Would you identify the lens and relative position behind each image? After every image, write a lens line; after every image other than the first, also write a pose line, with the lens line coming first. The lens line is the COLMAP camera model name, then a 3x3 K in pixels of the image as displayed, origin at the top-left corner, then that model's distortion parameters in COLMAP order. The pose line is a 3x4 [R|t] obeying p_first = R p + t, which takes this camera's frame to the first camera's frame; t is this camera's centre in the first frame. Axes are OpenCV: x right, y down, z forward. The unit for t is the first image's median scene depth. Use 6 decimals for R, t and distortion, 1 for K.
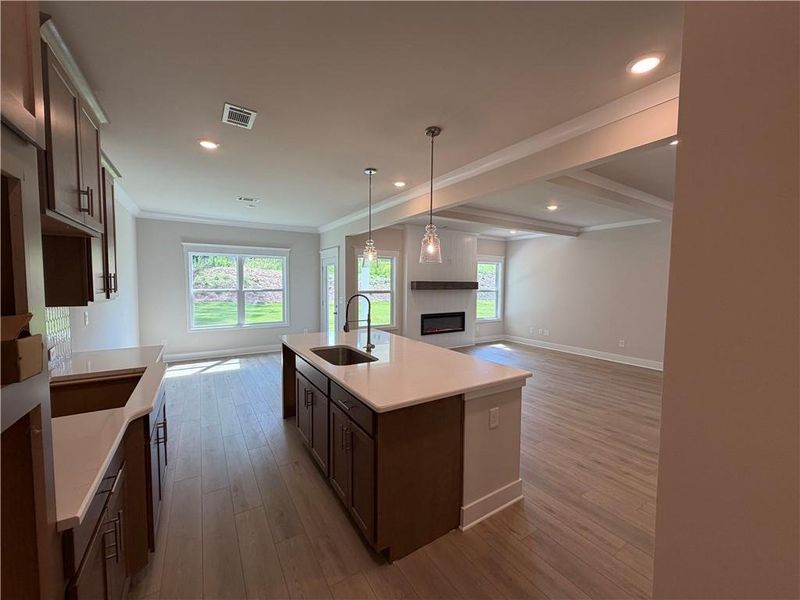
lens RADIAL K [[317.8, 0, 397.6], [0, 317.8, 299.8], [0, 0, 1]] dist [-0.001549, -0.000043]
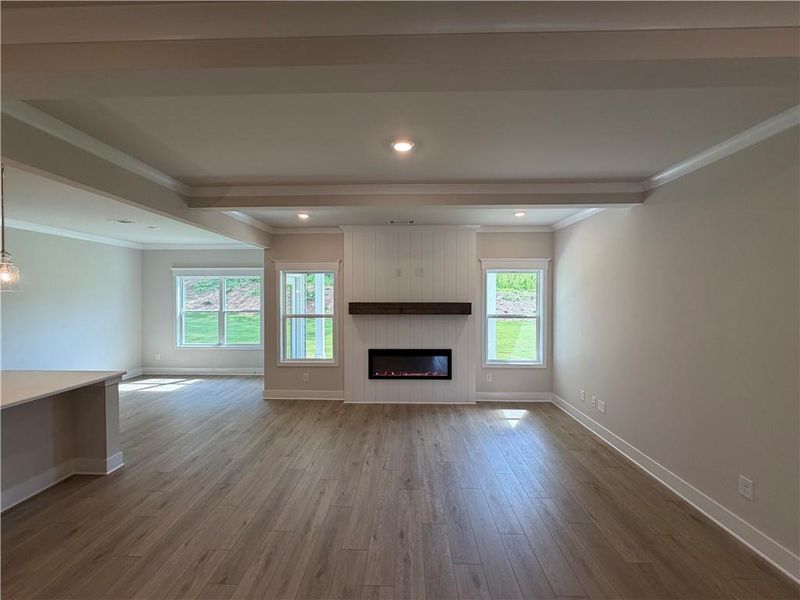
lens RADIAL K [[317.8, 0, 397.6], [0, 317.8, 299.8], [0, 0, 1]] dist [-0.001549, -0.000043]
pose [[0.833029, -0.003444, -0.553218, 0.538472], [-0.021886, 0.998993, -0.039175, -0.038349], [0.552796, 0.044741, 0.832115, 0.458973]]
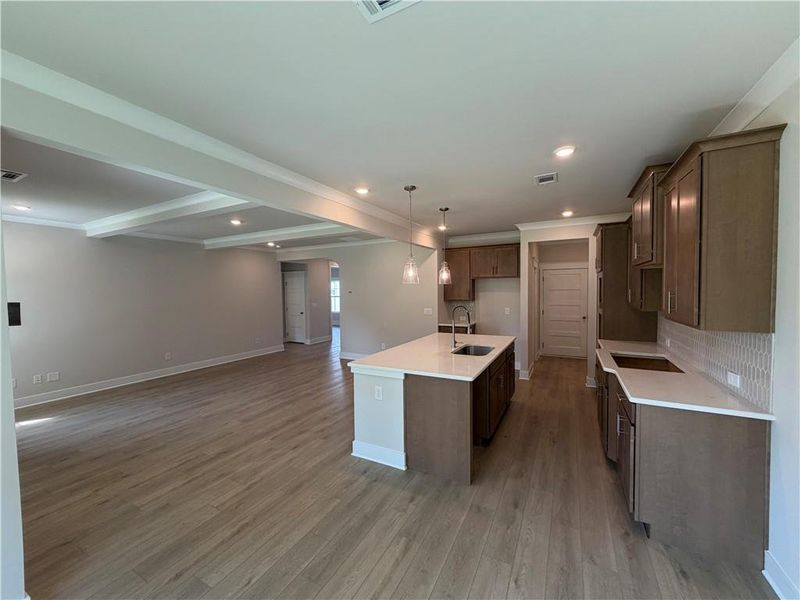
lens RADIAL K [[318.8, 0, 396.6], [0, 318.8, 299.1], [0, 0, 1]] dist [0.001258, 0.000199]
pose [[-0.496279, -0.029673, 0.867656, -0.482794], [0.054165, 0.996410, 0.065057, -0.062628], [-0.866472, 0.079283, -0.492890, 0.790512]]
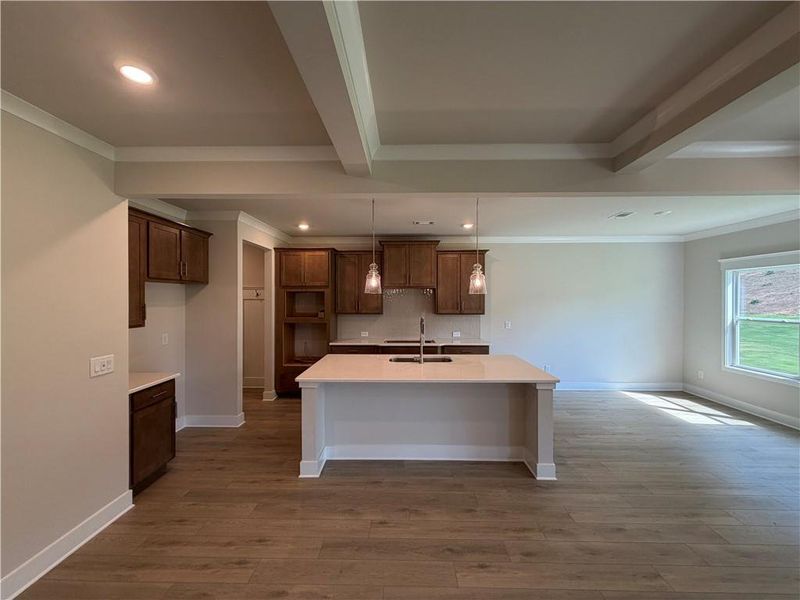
lens RADIAL K [[317.8, 0, 397.6], [0, 317.8, 299.8], [0, 0, 1]] dist [-0.001549, -0.000043]
pose [[-0.547719, -0.003990, -0.836653, 0.425090], [-0.050481, 0.998324, 0.028286, -0.051023], [0.835138, 0.057728, -0.547003, 0.676068]]
